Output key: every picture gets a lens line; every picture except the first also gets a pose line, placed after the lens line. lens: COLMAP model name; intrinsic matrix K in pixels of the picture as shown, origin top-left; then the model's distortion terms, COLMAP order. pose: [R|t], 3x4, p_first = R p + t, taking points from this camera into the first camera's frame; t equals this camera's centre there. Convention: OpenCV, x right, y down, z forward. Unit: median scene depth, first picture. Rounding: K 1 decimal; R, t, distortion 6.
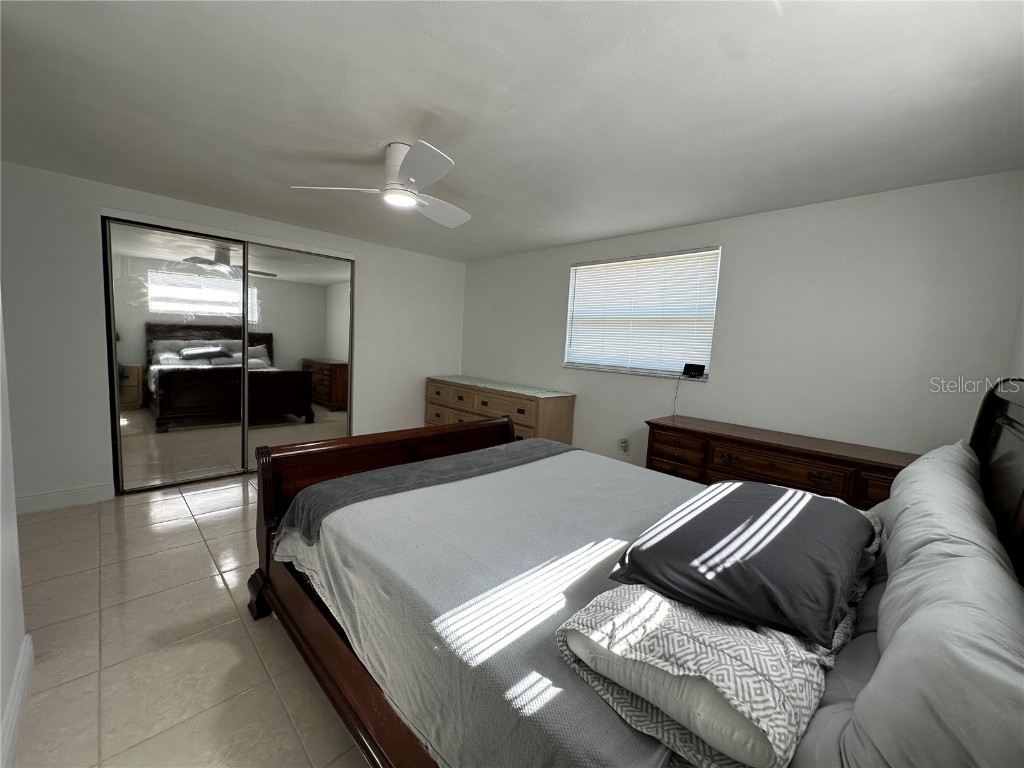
lens RADIAL K [[410.5, 0, 512.0], [0, 410.5, 384.0], [0, 0, 1]] dist [-0.000793, -0.000103]
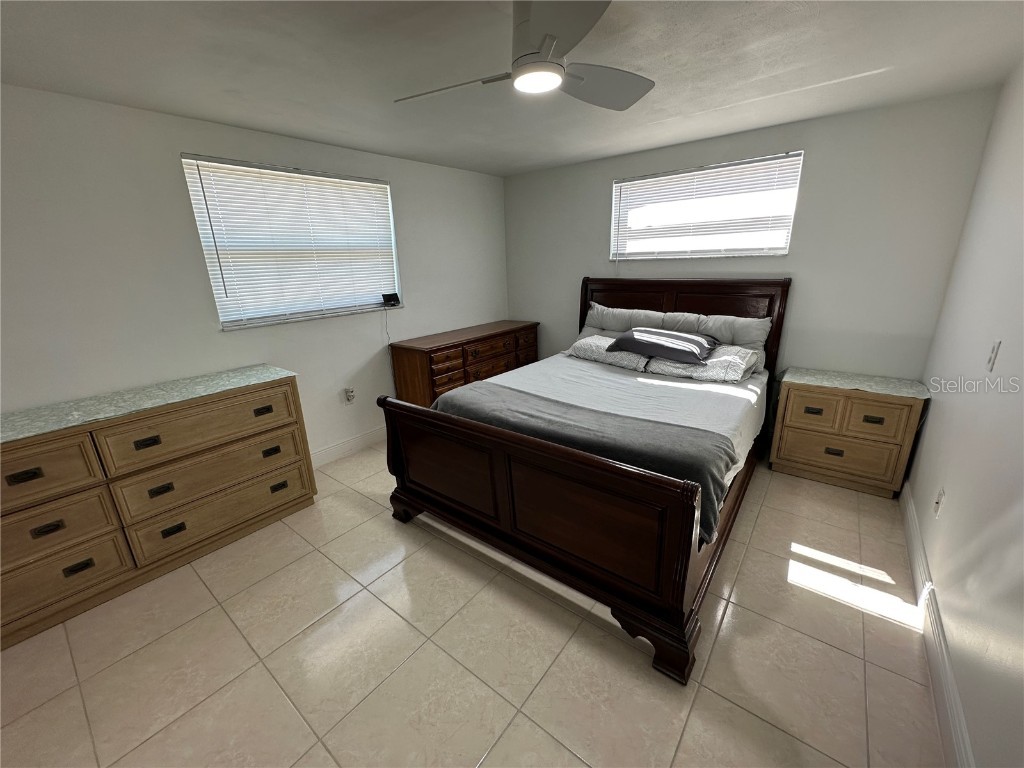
lens RADIAL K [[410.5, 0, 512.0], [0, 410.5, 384.0], [0, 0, 1]] dist [-0.000793, -0.000103]
pose [[-0.120630, -0.335095, 0.934430, -0.665917], [0.126285, 0.928476, 0.349262, -0.157518], [-0.984632, 0.160136, -0.069685, 0.758674]]
